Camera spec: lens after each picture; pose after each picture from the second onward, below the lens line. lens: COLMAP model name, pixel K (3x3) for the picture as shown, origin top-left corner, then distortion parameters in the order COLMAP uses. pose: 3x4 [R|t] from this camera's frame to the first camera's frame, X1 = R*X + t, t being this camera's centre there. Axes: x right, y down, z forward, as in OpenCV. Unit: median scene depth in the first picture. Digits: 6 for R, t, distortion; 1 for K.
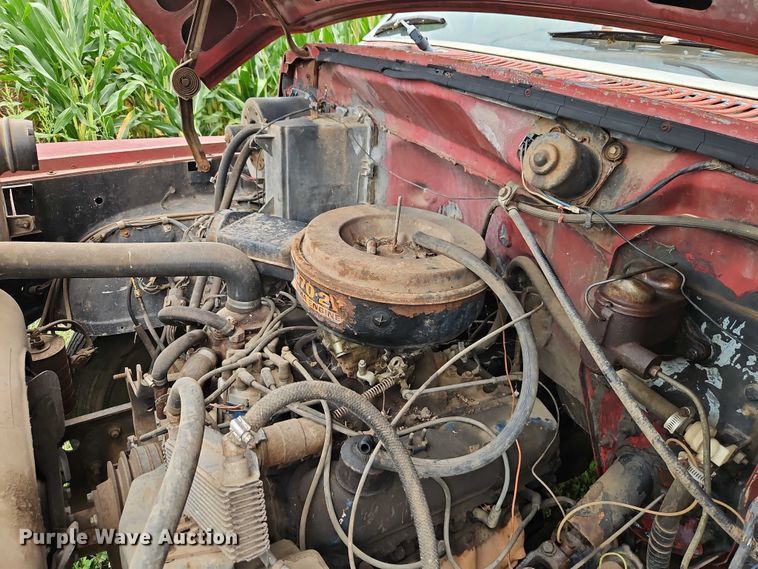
lens RADIAL K [[509.2, 0, 379.0], [0, 509.2, 284.5], [0, 0, 1]] dist [0.082501, -0.061128]
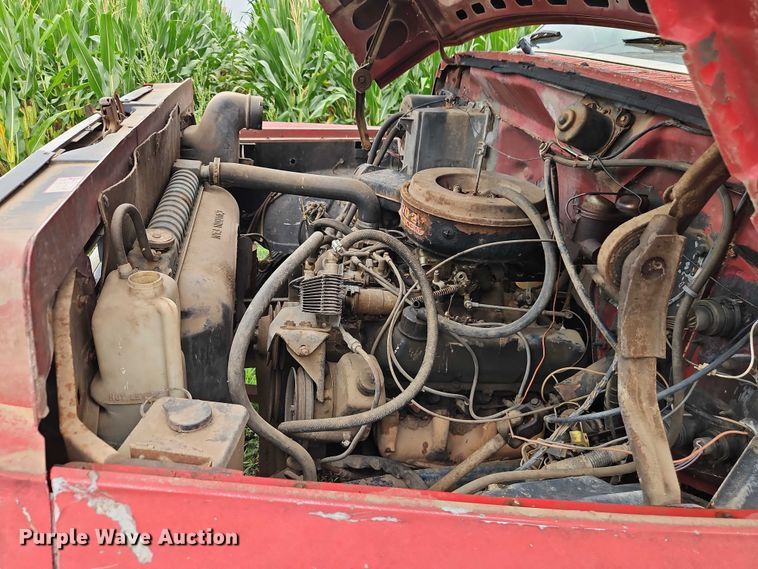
lens RADIAL K [[509.2, 0, 379.0], [0, 509.2, 284.5], [0, 0, 1]] dist [0.082501, -0.061128]
pose [[0.939715, 0.151576, -0.306530, 0.187673], [-0.164570, 0.986222, -0.016839, 0.176538], [0.299754, 0.066269, 0.951712, -0.278340]]
